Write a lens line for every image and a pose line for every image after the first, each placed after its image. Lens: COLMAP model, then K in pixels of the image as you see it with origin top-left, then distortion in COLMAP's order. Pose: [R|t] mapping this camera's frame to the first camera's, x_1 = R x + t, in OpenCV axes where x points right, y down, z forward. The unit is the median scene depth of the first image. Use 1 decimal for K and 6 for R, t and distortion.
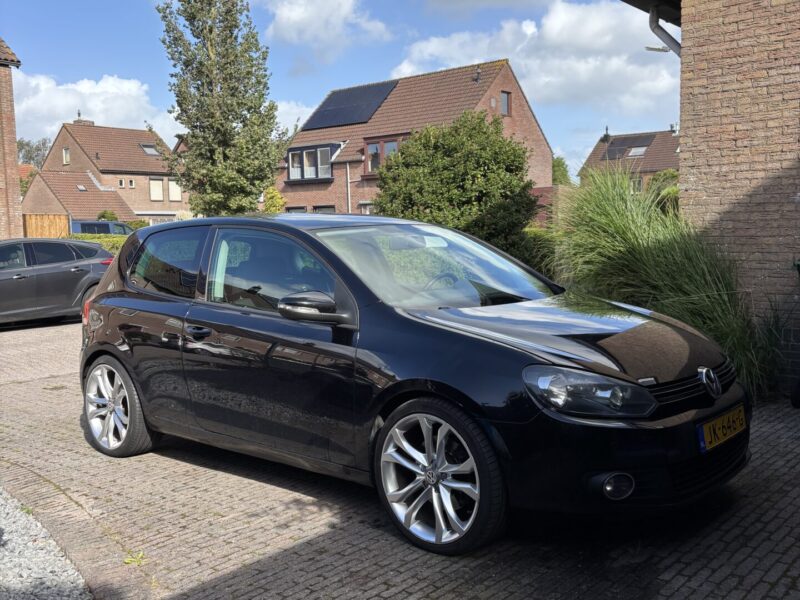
lens RADIAL K [[813.3, 0, 408.4], [0, 813.3, 300.7], [0, 0, 1]] dist [0.017799, 0.009110]
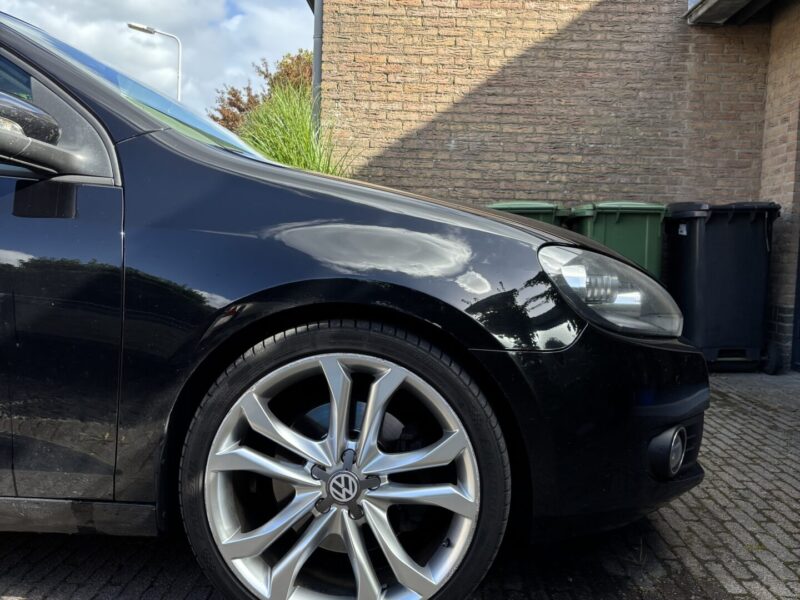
lens RADIAL K [[813.3, 0, 408.4], [0, 813.3, 300.7], [0, 0, 1]] dist [0.017799, 0.009110]
pose [[0.770352, 0.006016, 0.637590, -0.136113], [0.011800, 0.999650, -0.023689, 0.066829], [-0.637509, 0.025772, 0.770012, 0.339793]]
